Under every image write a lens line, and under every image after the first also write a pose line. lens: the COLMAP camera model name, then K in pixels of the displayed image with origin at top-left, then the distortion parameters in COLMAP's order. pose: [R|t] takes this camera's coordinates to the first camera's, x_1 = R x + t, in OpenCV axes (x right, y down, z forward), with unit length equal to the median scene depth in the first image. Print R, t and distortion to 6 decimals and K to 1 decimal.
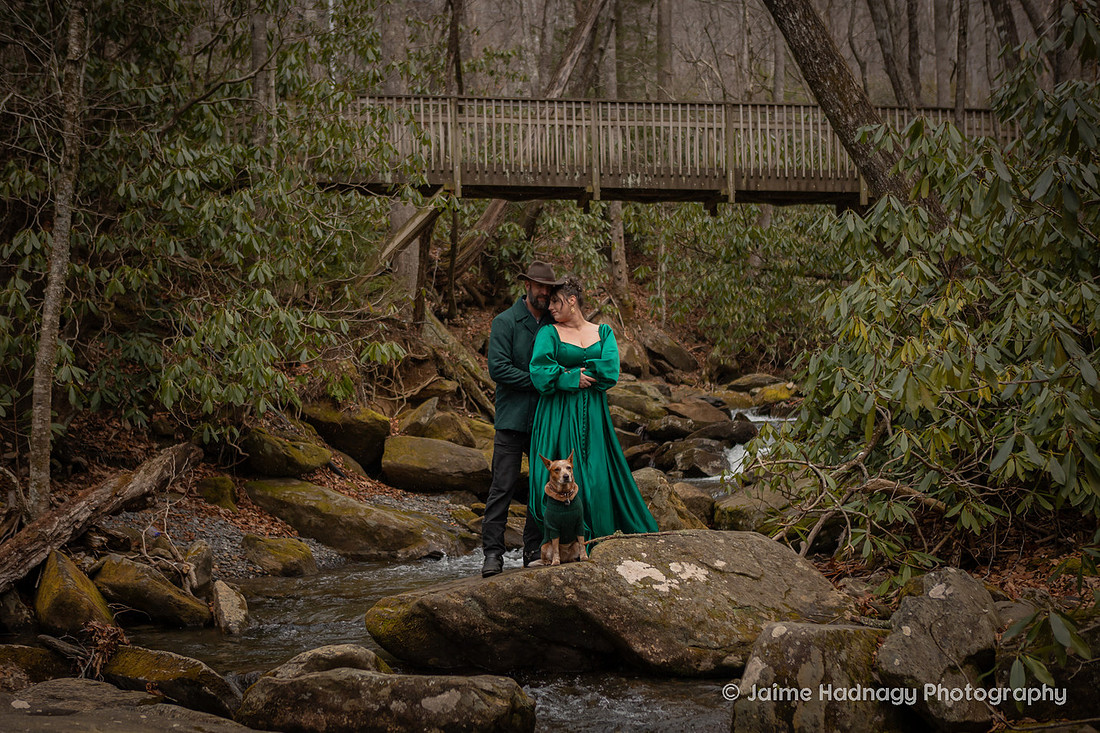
lens RADIAL K [[1630.8, 0, 547.2], [0, 1630.8, 370.0], [0, 0, 1]] dist [0.020966, 0.000000]
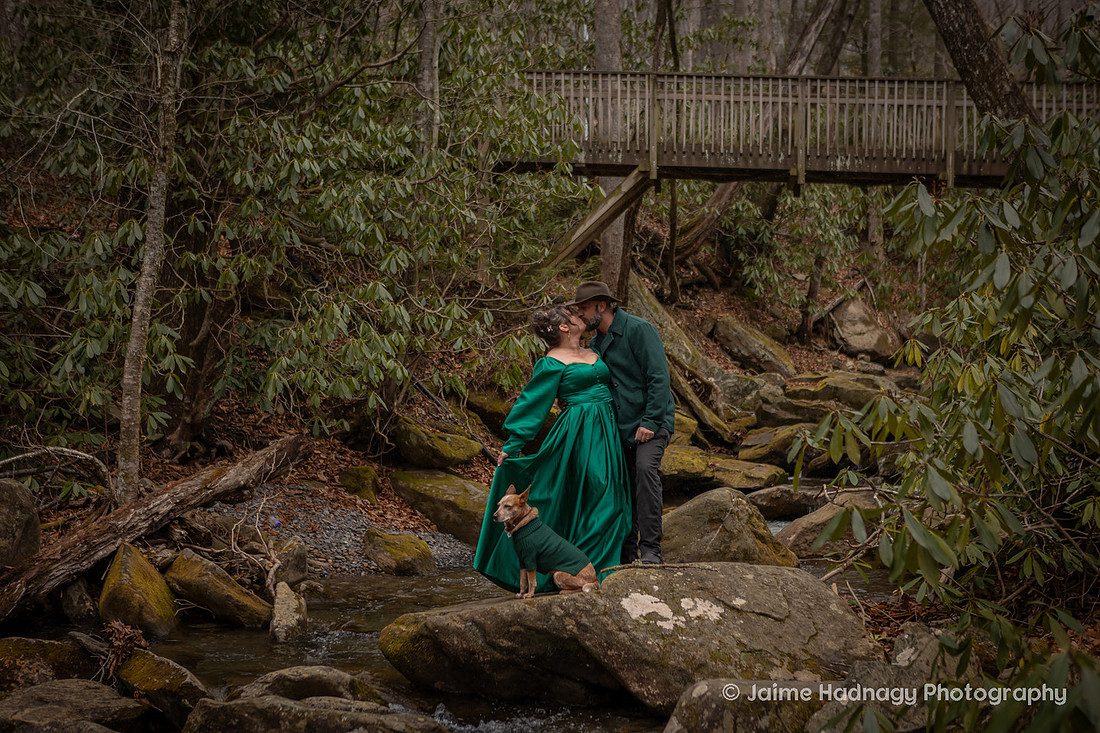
lens RADIAL K [[1706.9, 0, 551.6], [0, 1706.9, 354.9], [0, 0, 1]] dist [0.061019, 0.000000]
pose [[0.982450, 0.033010, -0.183584, 0.167677], [-0.031358, 0.999437, 0.011896, -0.029816], [0.183873, -0.005931, 0.982932, 0.015727]]
